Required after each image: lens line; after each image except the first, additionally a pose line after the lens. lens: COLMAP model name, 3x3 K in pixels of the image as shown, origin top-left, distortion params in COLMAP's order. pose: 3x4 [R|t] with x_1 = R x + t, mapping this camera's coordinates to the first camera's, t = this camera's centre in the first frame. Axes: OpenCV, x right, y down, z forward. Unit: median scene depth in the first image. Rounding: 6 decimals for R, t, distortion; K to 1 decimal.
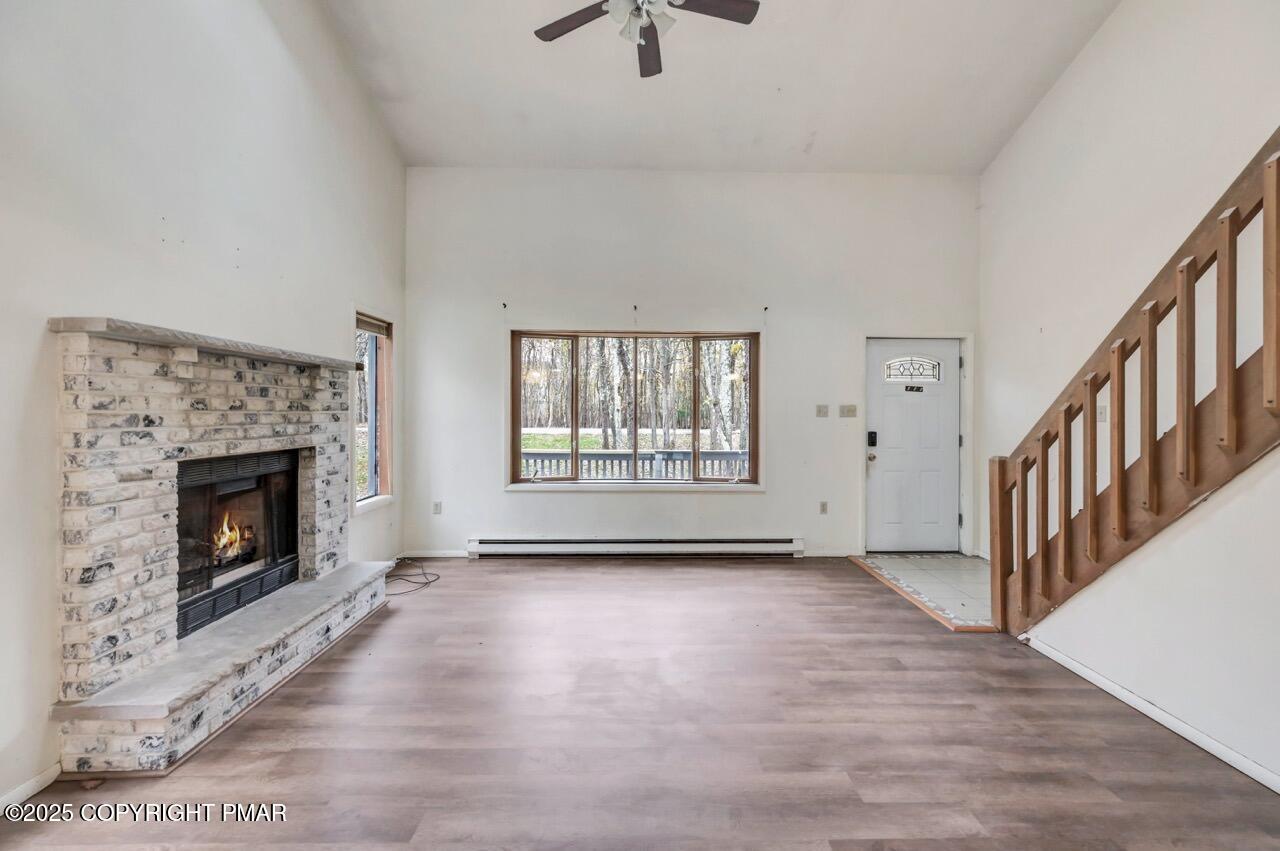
lens RADIAL K [[516.0, 0, 648.2], [0, 516.0, 410.0], [0, 0, 1]] dist [-0.001379, -0.000126]
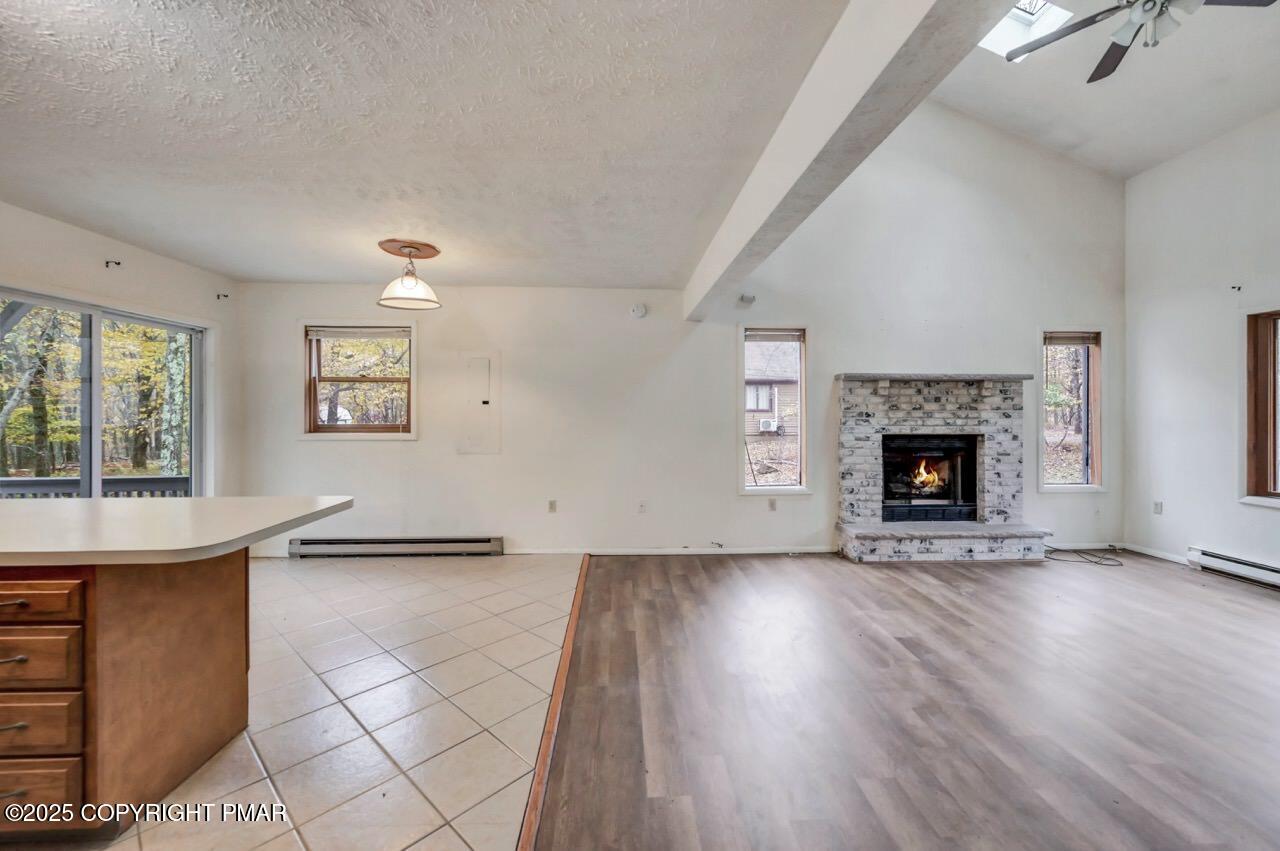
lens RADIAL K [[513.0, 0, 637.0], [0, 513.0, 413.6], [0, 0, 1]] dist [-0.000361, 0.000116]
pose [[0.021411, -0.001415, -0.999770, 0.862475], [0.001738, 0.999998, -0.001378, 0.011886], [0.999769, -0.001708, 0.021413, -0.038320]]
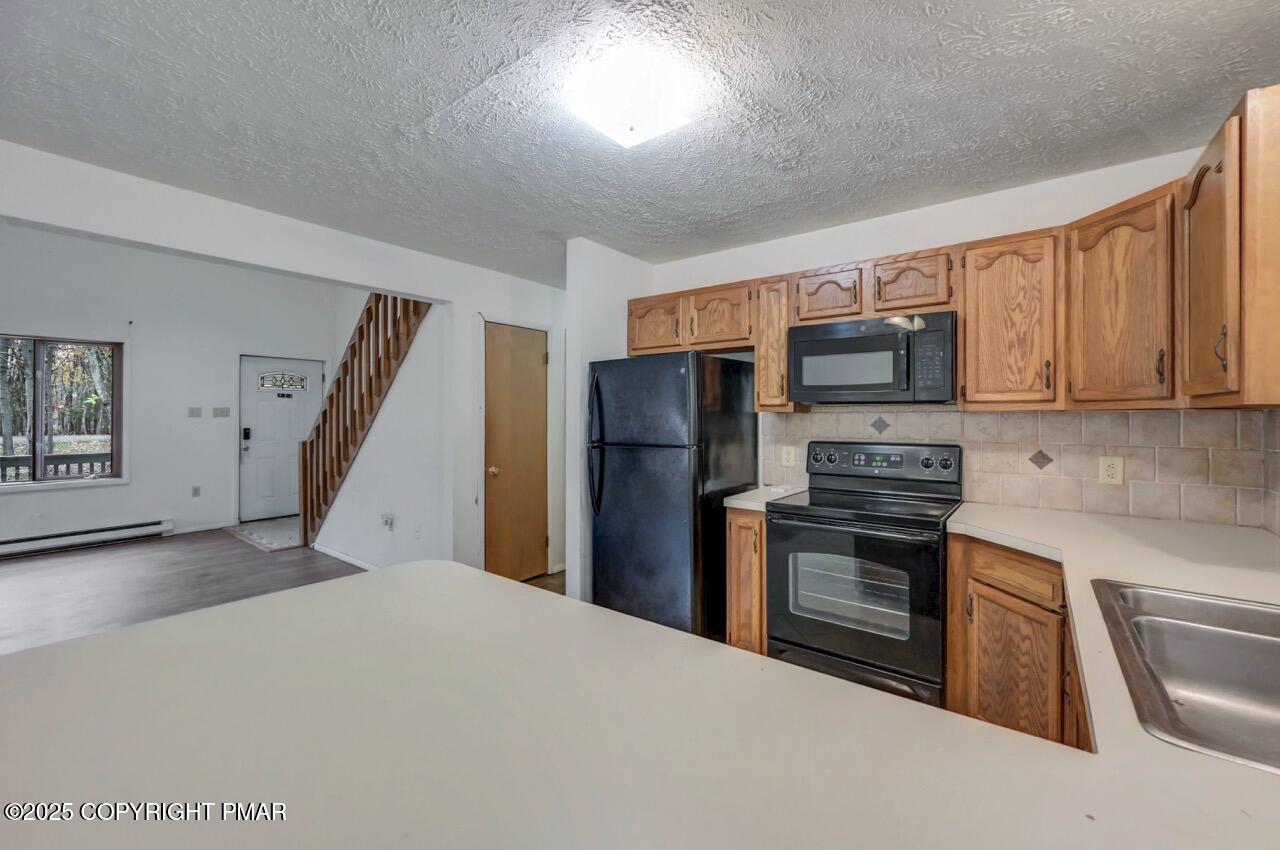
lens RADIAL K [[513.0, 0, 637.0], [0, 513.0, 413.1], [0, 0, 1]] dist [-0.000361, 0.000116]
pose [[0.630539, -0.002702, 0.776153, 0.087425], [-0.001788, 0.999986, 0.004934, -0.006568], [-0.776155, -0.004499, 0.630526, -0.904636]]
